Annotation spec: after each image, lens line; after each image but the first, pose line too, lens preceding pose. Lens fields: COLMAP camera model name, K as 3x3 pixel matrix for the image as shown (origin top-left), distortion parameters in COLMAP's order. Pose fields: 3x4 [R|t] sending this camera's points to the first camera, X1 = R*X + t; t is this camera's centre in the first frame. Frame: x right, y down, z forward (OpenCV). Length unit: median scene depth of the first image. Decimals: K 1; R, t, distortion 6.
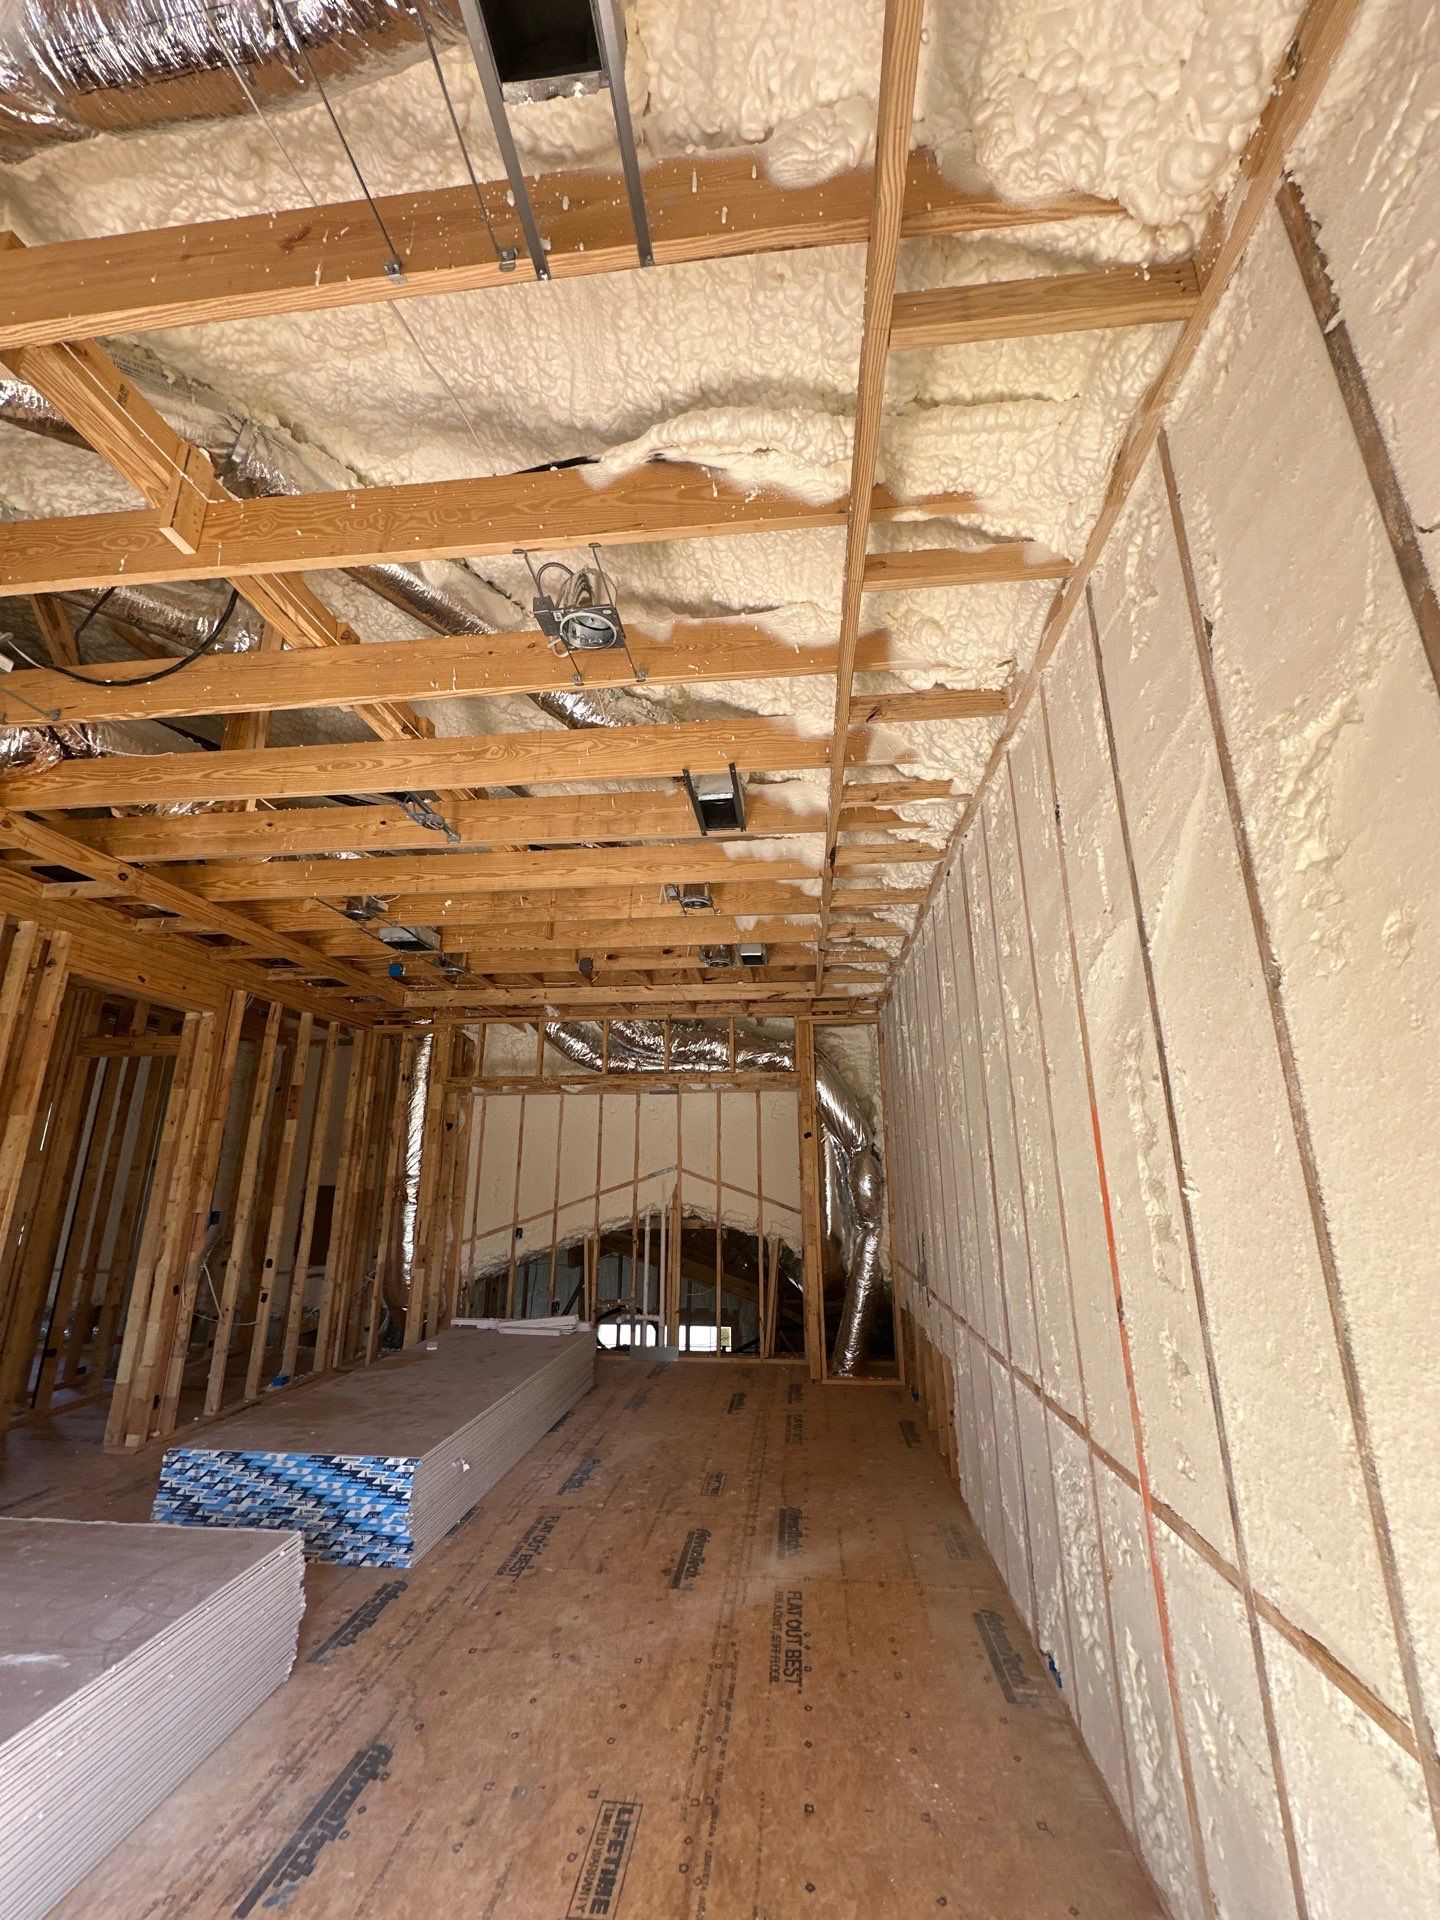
lens RADIAL K [[763.3, 0, 722.8], [0, 763.3, 961.9], [0, 0, 1]] dist [-0.003503, 0.000753]
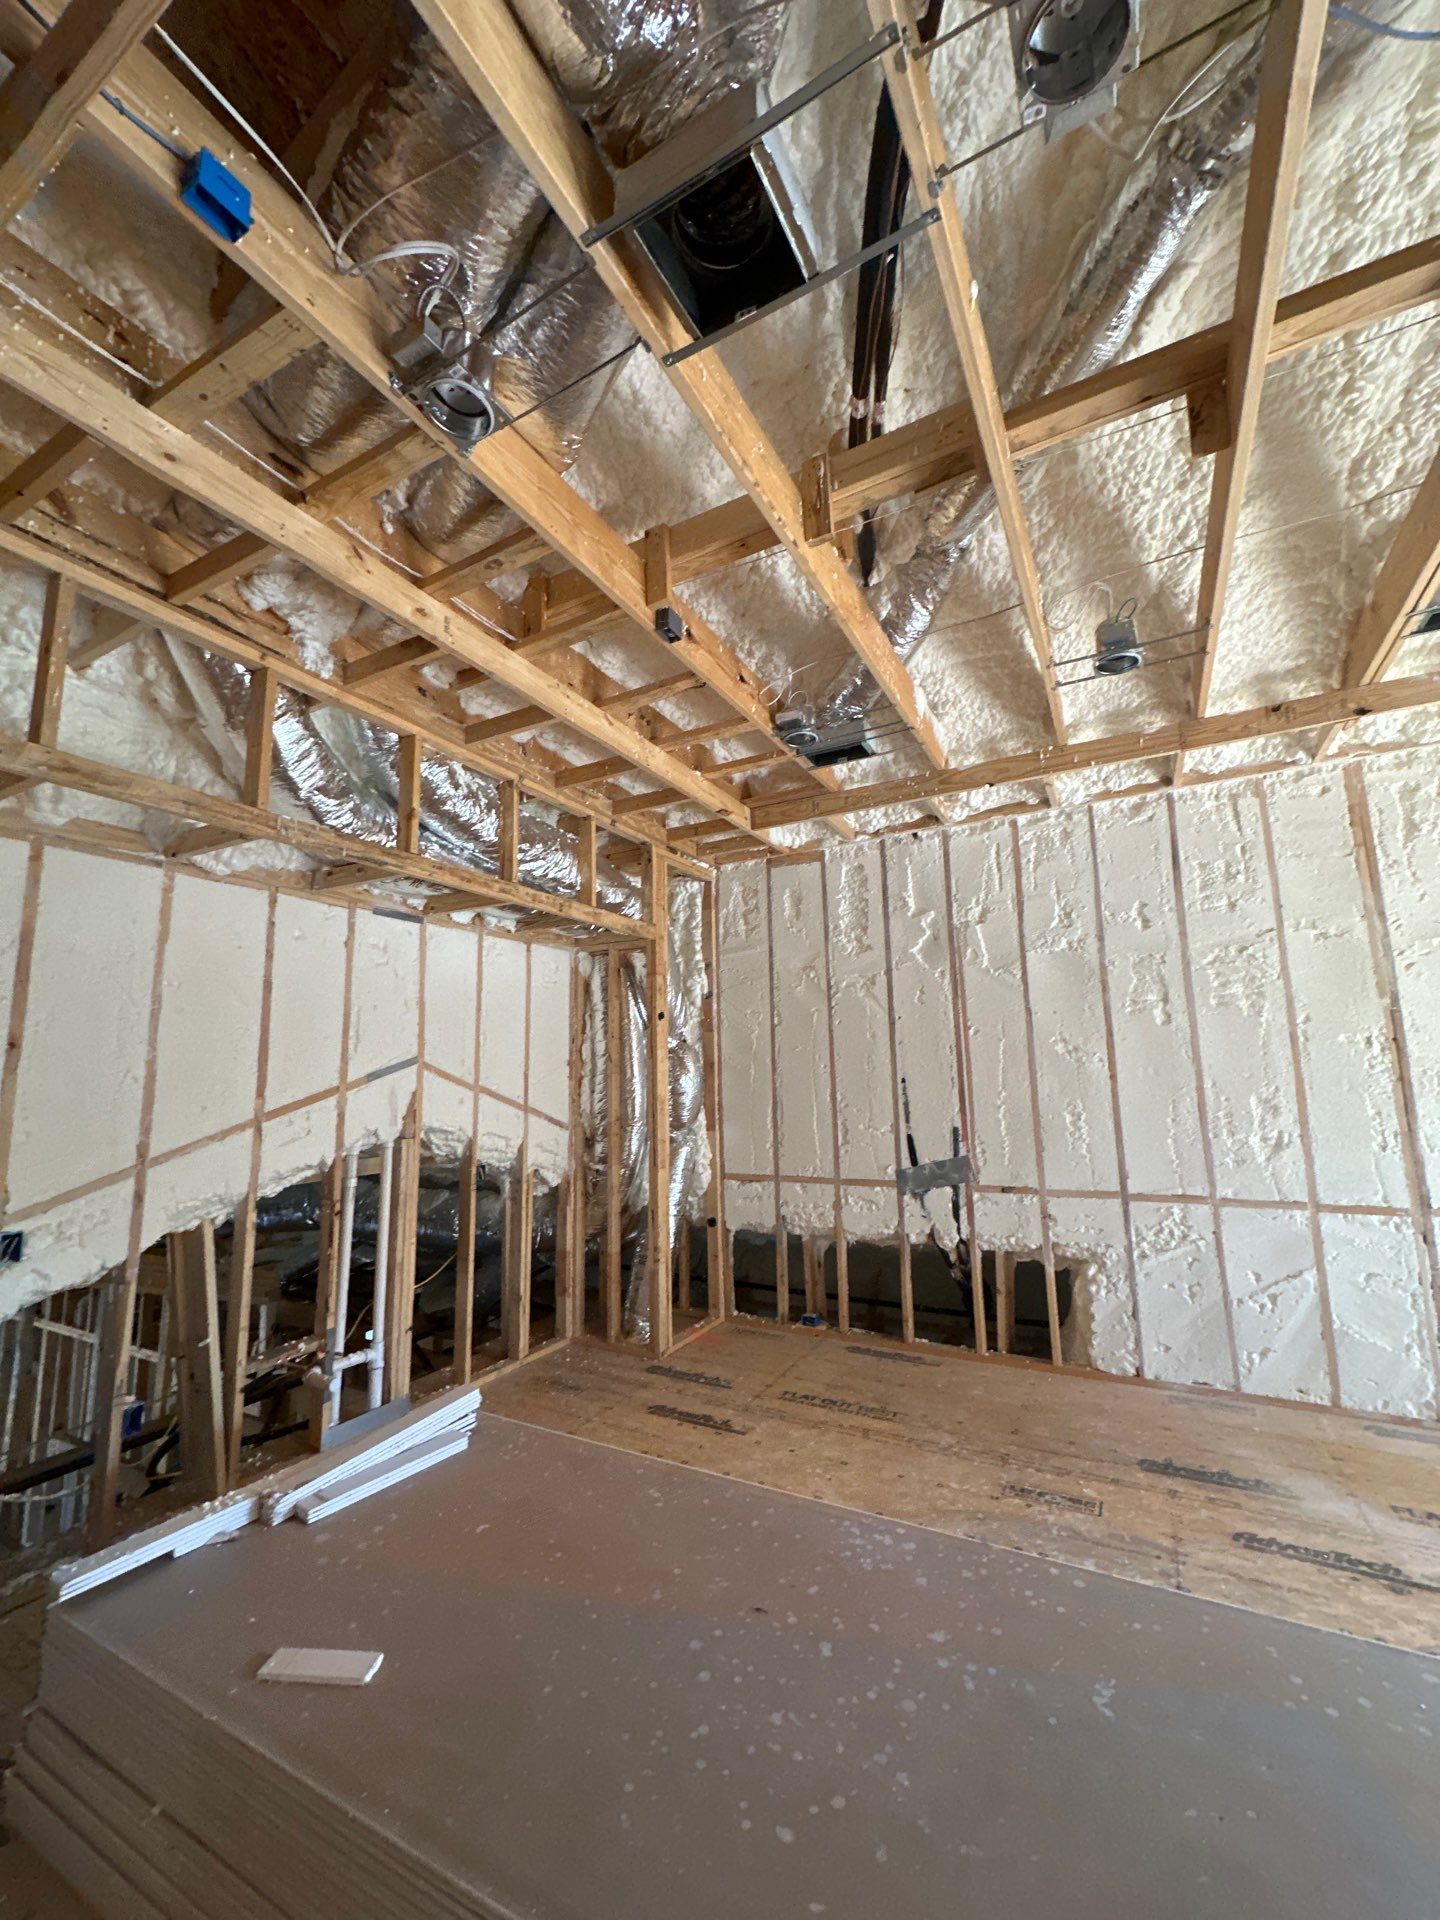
lens RADIAL K [[763.3, 0, 720.6], [0, 763.3, 961.9], [0, 0, 1]] dist [-0.003503, 0.000753]
pose [[0.387692, 0.131916, 0.912301, -0.649854], [-0.230037, 0.972239, -0.042826, 0.249534], [-0.892624, -0.193260, 0.407274, 0.860308]]
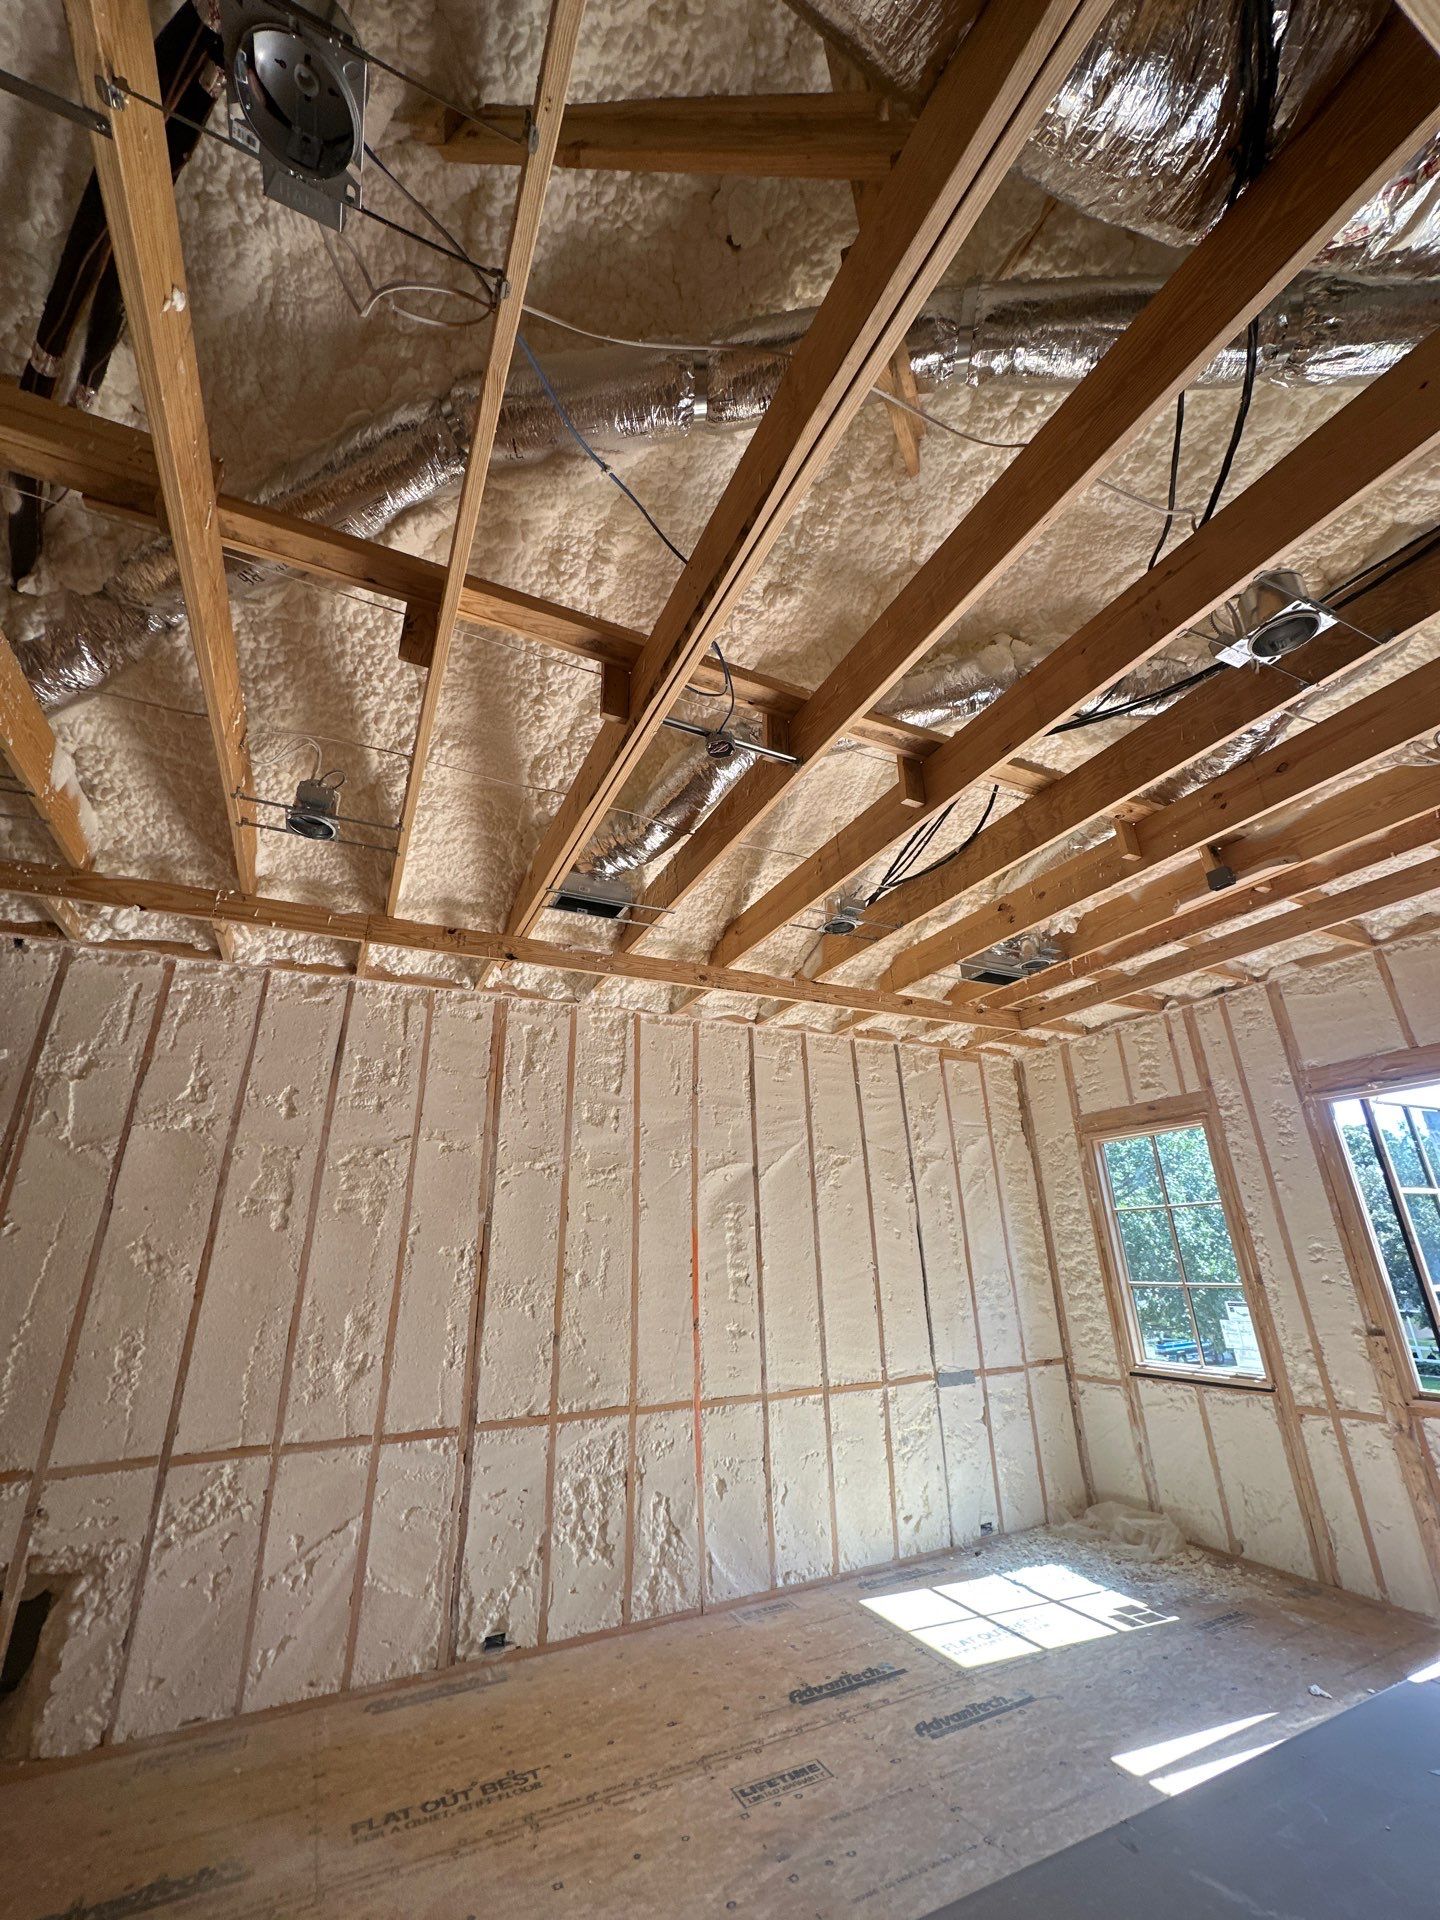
lens RADIAL K [[763.3, 0, 722.2], [0, 763.3, 961.0], [0, 0, 1]] dist [-0.003503, 0.000753]
pose [[-0.529210, 0.322521, 0.784804, -0.585964], [-0.203808, 0.849543, -0.486558, 0.221577], [-0.823650, -0.417441, -0.383854, 0.798090]]
